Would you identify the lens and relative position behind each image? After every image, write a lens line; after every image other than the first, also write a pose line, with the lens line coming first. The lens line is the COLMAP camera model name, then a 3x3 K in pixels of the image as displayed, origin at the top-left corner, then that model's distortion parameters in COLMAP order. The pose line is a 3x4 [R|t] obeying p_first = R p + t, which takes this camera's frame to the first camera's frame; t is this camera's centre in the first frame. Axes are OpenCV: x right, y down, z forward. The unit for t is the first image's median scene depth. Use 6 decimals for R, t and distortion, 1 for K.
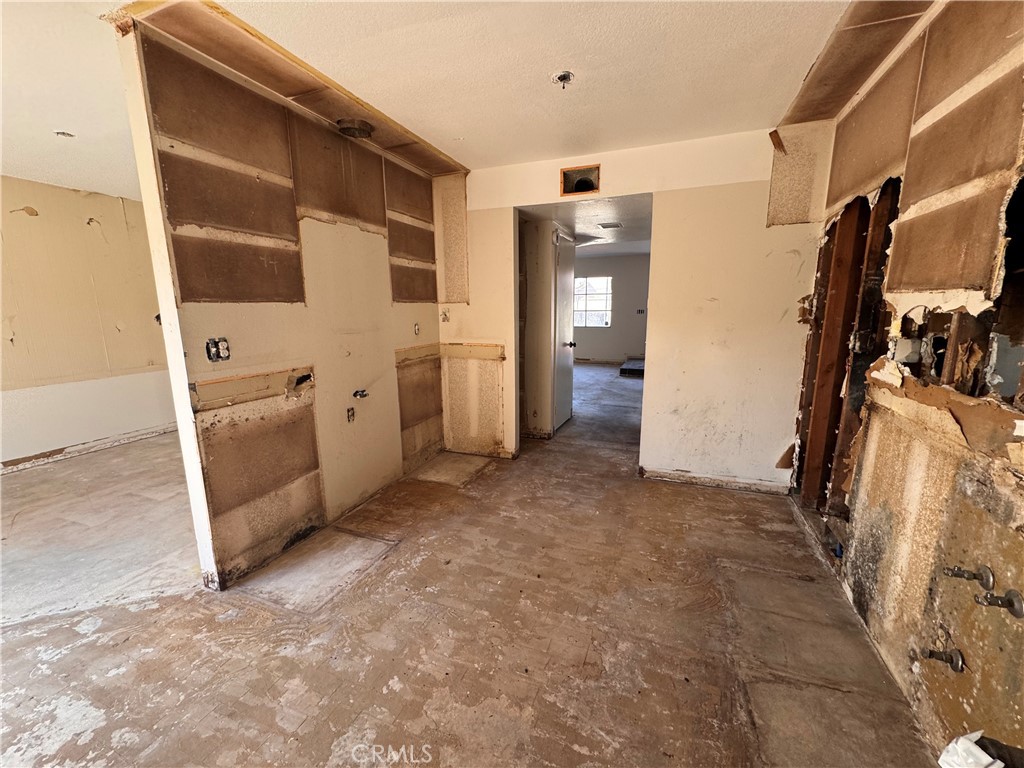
lens RADIAL K [[408.2, 0, 511.5], [0, 408.2, 385.6], [0, 0, 1]] dist [-0.002494, 0.000088]
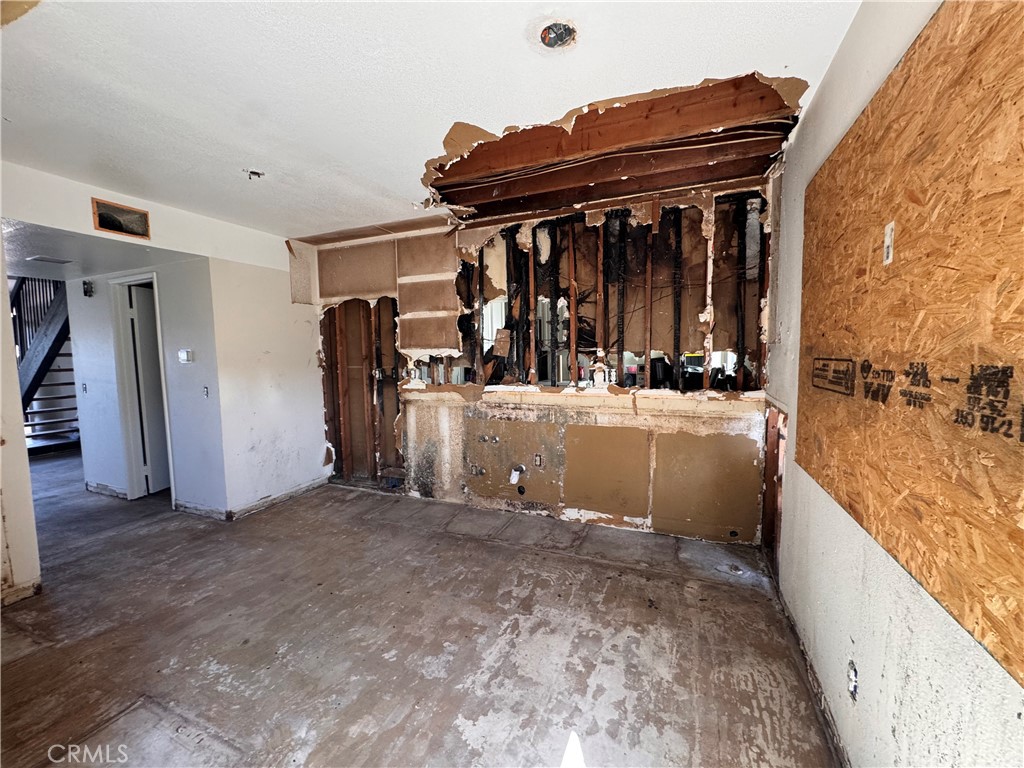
lens RADIAL K [[408.2, 0, 511.5], [0, 408.2, 385.6], [0, 0, 1]] dist [-0.002494, 0.000088]
pose [[0.033705, -0.075639, 0.996565, -0.936762], [0.206995, 0.976040, 0.067081, -0.046678], [-0.977761, 0.204023, 0.048555, 0.266528]]
